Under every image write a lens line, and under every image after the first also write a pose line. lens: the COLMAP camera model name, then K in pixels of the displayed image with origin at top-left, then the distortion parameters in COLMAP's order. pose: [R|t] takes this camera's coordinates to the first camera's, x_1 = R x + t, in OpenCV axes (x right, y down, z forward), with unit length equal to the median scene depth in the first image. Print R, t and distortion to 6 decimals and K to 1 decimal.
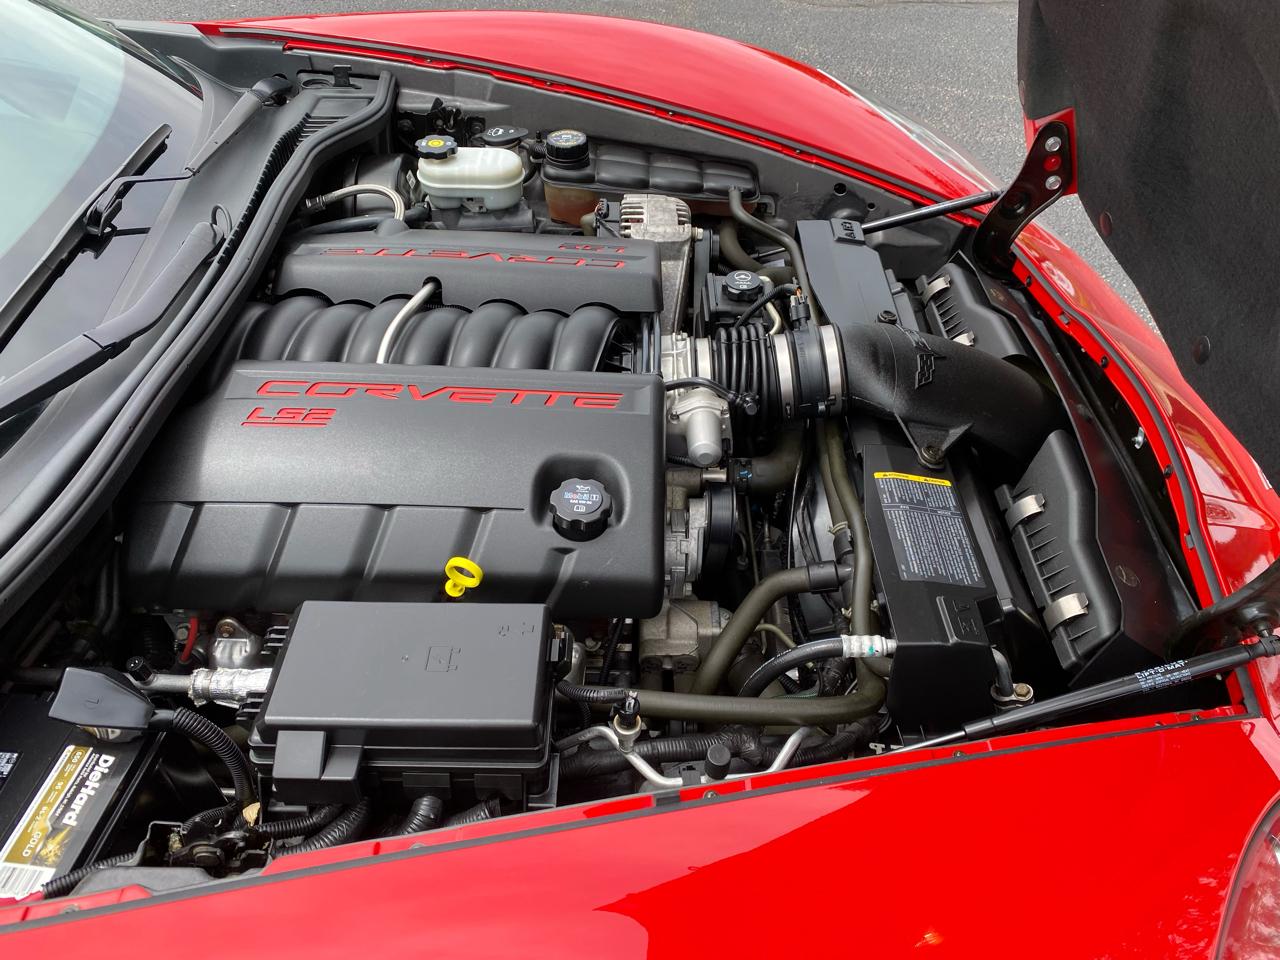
lens RADIAL K [[984.4, 0, 612.2], [0, 984.4, 482.6], [0, 0, 1]] dist [0.010820, -0.007618]
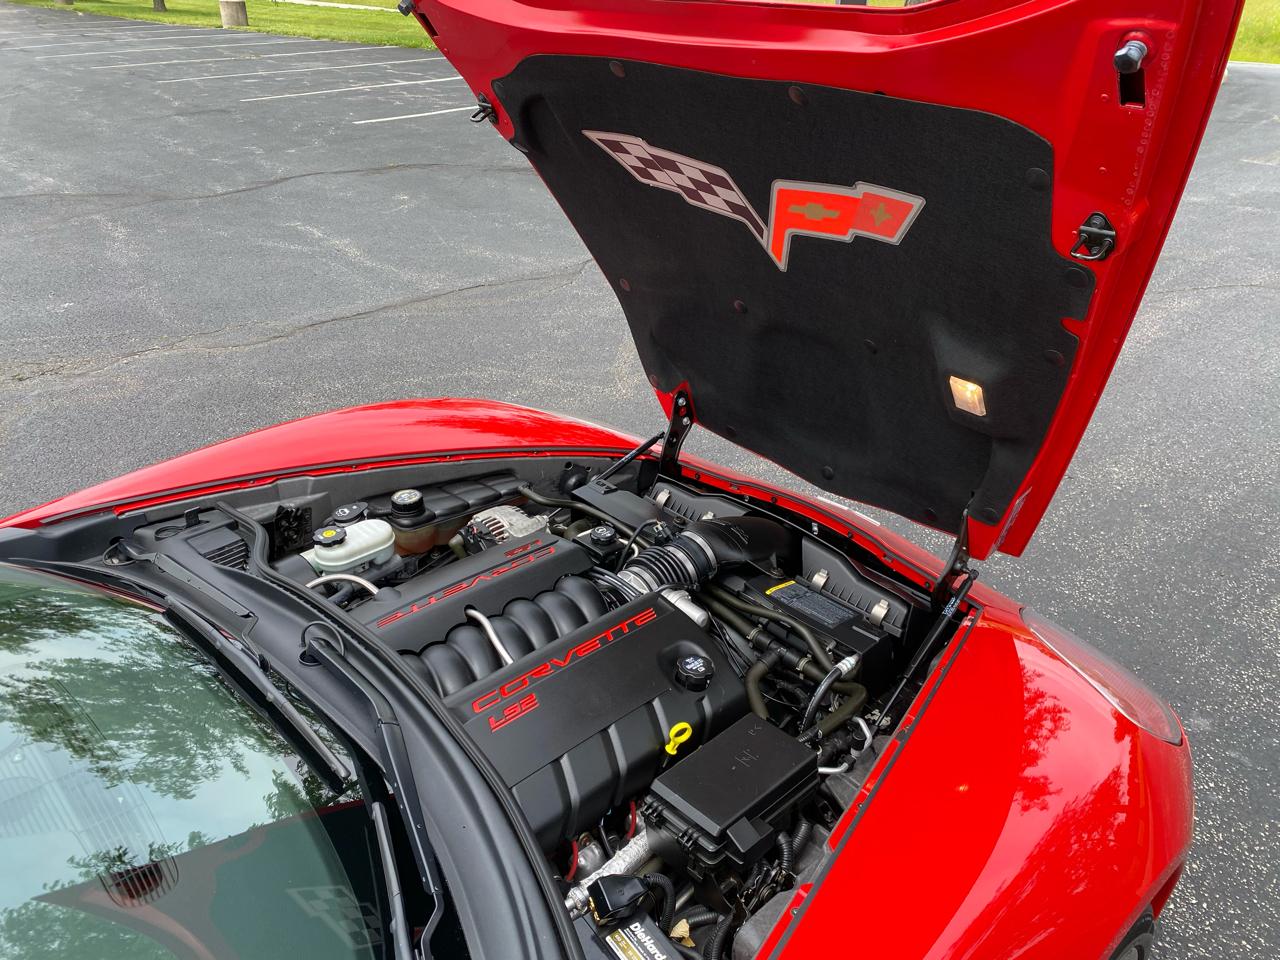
lens RADIAL K [[998.4, 0, 619.2], [0, 998.4, 479.3], [0, 0, 1]] dist [0.003661, 0.002483]
pose [[0.725009, -0.328015, 0.605614, -0.662241], [0.470758, 0.877852, -0.088101, -0.110354], [-0.502741, 0.348972, 0.790866, -0.249334]]
